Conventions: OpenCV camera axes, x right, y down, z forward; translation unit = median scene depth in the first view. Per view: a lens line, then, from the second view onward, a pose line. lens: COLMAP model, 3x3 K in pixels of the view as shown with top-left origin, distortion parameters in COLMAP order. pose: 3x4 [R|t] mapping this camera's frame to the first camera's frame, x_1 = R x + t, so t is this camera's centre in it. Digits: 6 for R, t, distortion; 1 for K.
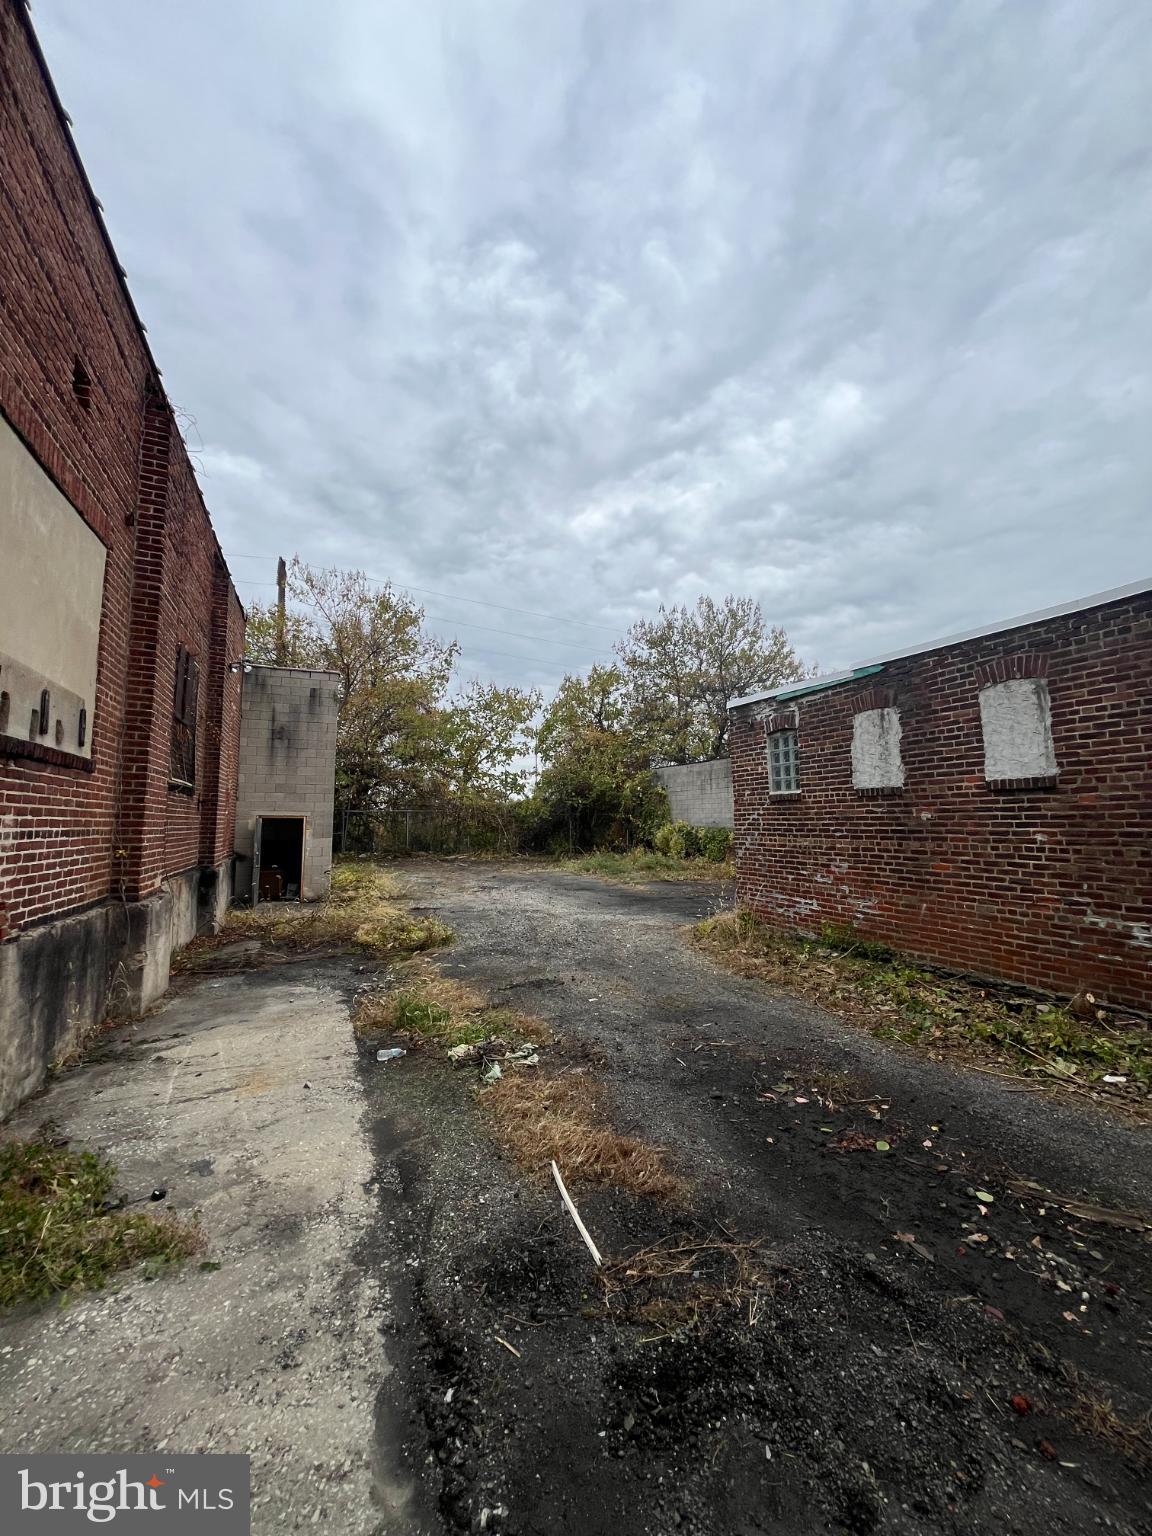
lens RADIAL K [[614.0, 0, 583.9], [0, 614.0, 767.5], [0, 0, 1]] dist [0.000138, 0.000008]
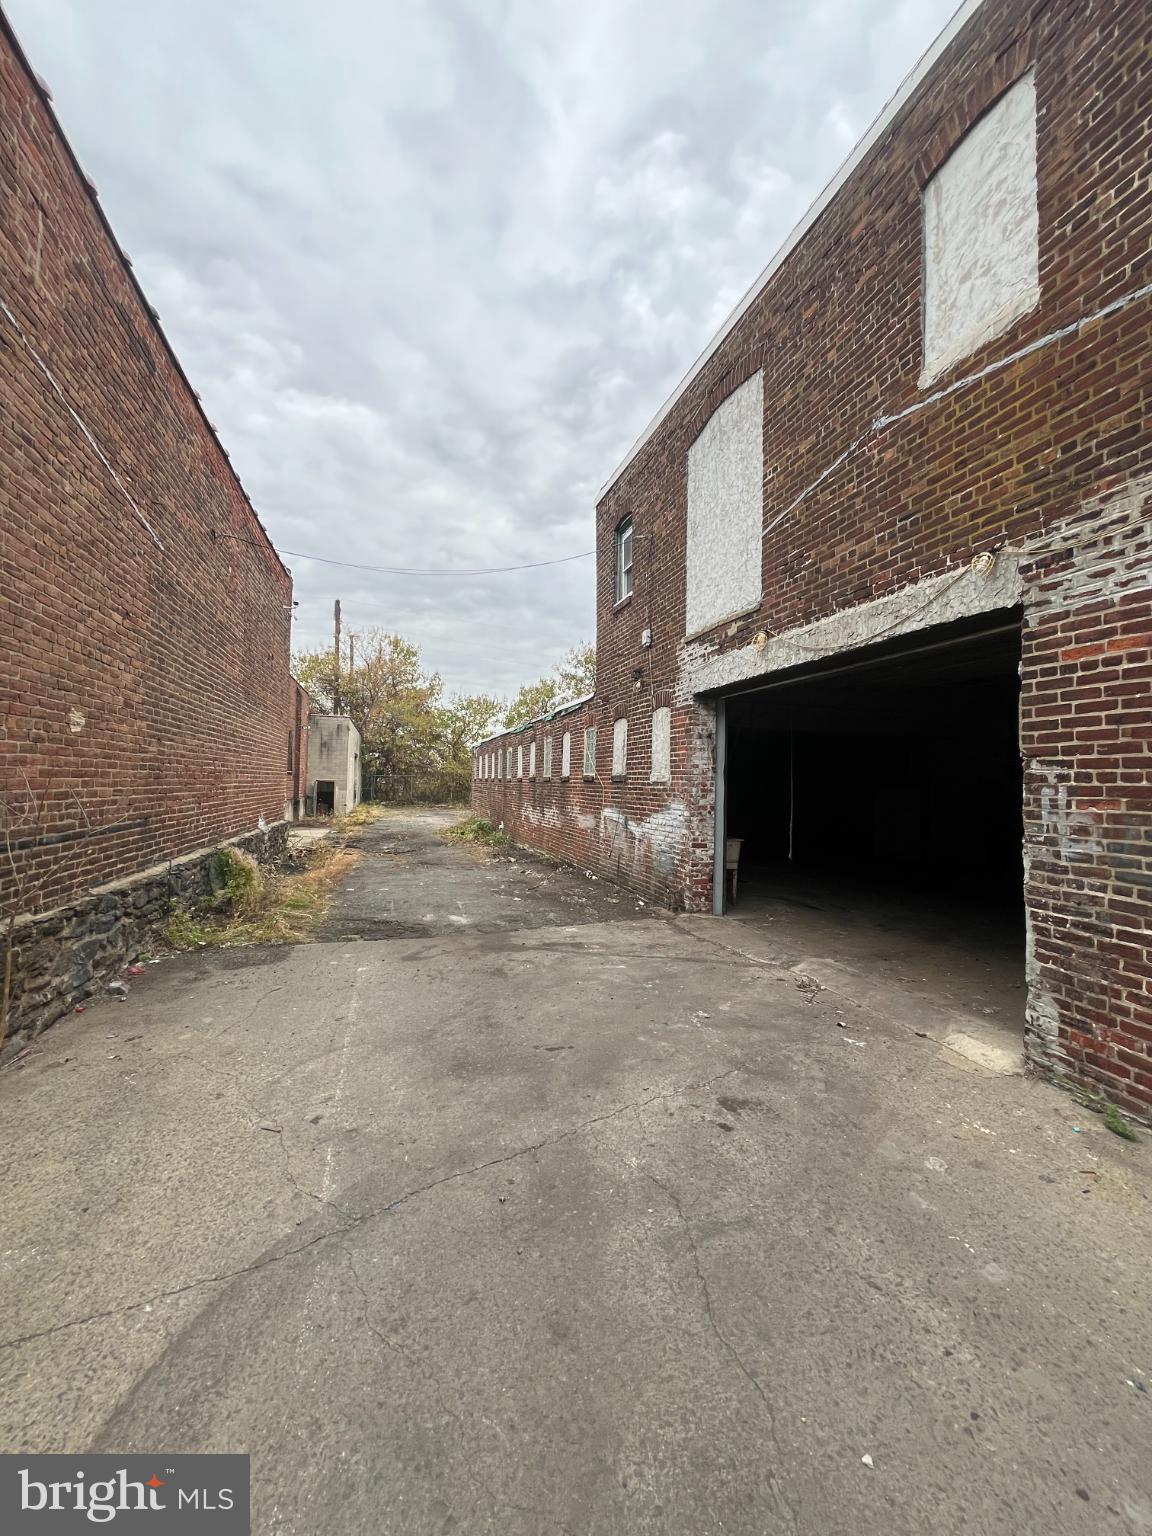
lens RADIAL K [[614.0, 0, 570.2], [0, 614.0, 770.5], [0, 0, 1]] dist [0.000138, 0.000008]
pose [[0.992702, 0.018628, -0.119143, 0.312439], [-0.010478, 0.997584, 0.068672, -0.056883], [0.120135, -0.066922, 0.990499, -0.527188]]
